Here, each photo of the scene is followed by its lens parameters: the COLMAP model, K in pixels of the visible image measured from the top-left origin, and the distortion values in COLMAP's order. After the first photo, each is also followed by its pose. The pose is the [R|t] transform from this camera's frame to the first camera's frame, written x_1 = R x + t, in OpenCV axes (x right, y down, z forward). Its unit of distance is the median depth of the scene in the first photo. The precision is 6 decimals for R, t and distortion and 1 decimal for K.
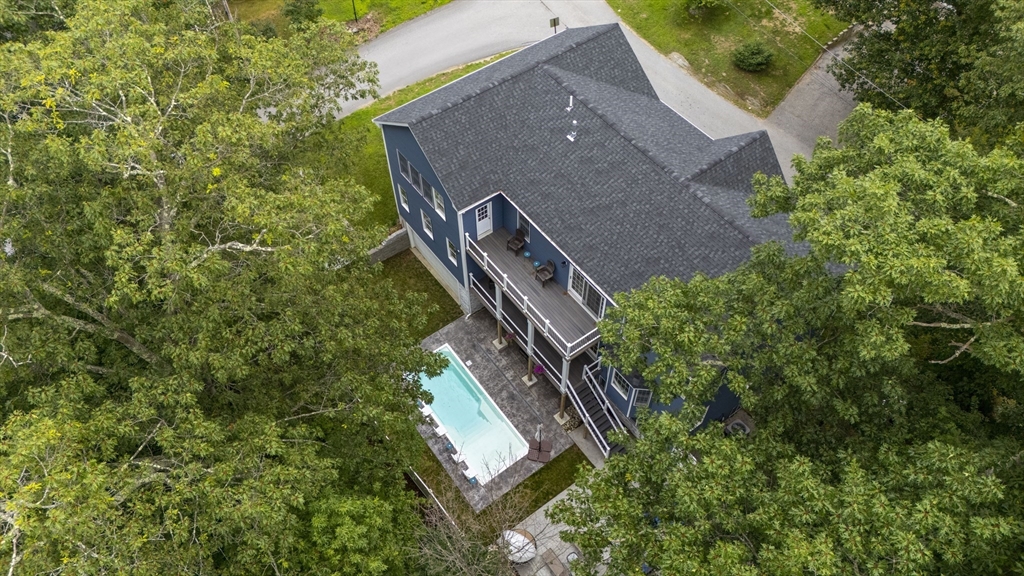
lens RADIAL K [[746.7, 0, 508.2], [0, 746.7, 293.4], [0, 0, 1]] dist [0.034039, -0.027274]
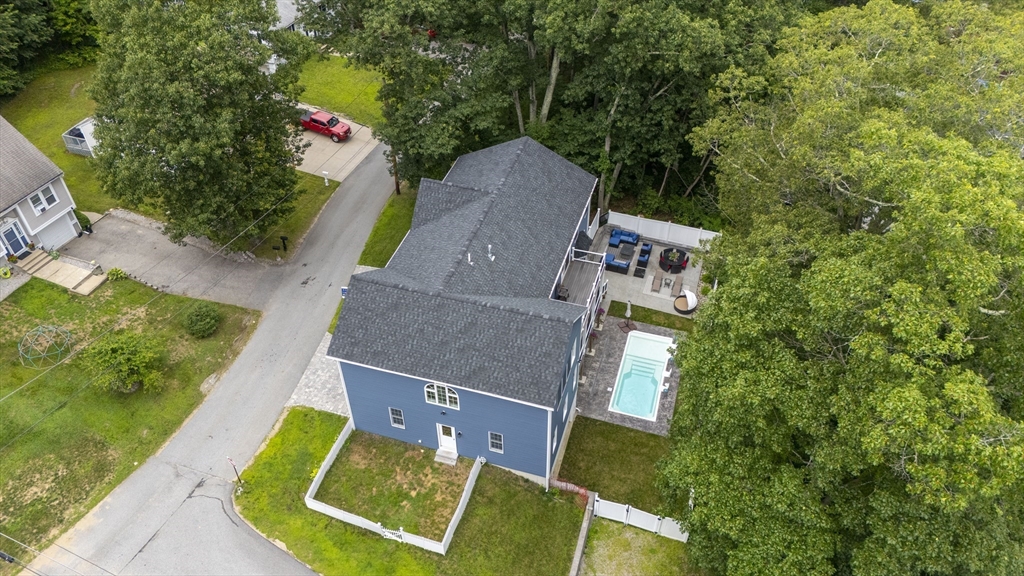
lens RADIAL K [[746.7, 0, 516.1], [0, 746.7, 287.5], [0, 0, 1]] dist [0.034039, -0.027274]
pose [[-0.600565, -0.516823, 0.610095, -0.652597], [0.658490, 0.113130, 0.744038, -0.987650], [-0.453556, 0.848585, 0.272381, 0.610718]]
